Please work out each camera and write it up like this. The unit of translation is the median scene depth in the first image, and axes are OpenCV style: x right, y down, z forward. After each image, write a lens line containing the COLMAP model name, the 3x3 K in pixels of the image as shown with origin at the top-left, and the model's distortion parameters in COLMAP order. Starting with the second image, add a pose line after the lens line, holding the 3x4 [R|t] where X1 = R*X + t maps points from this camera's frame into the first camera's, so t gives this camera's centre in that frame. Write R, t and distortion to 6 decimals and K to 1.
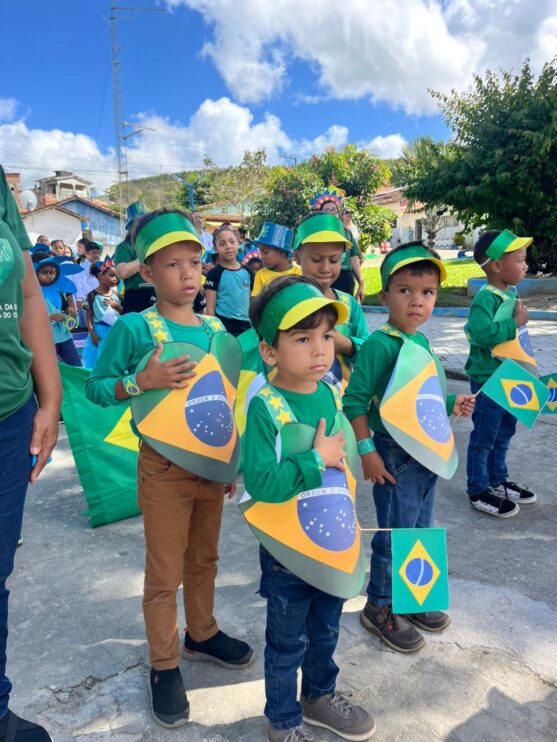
lens RADIAL K [[552.3, 0, 278.5], [0, 552.3, 371.0], [0, 0, 1]] dist [0.063736, -0.110674]
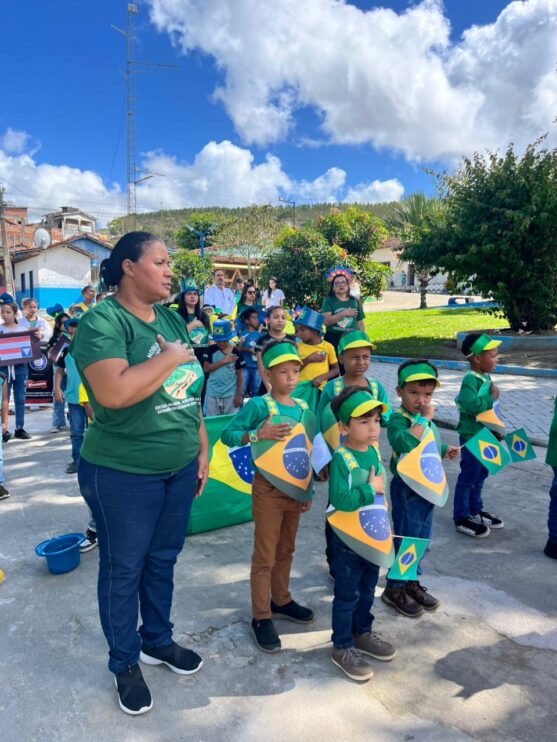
lens RADIAL K [[546.5, 0, 278.5], [0, 546.5, 371.0], [0, 0, 1]] dist [-0.003436, -0.006788]
pose [[0.999443, 0.031335, 0.011448, -0.116630], [-0.030518, 0.997373, -0.065701, -0.043043], [-0.013477, 0.065315, 0.997774, -0.355085]]
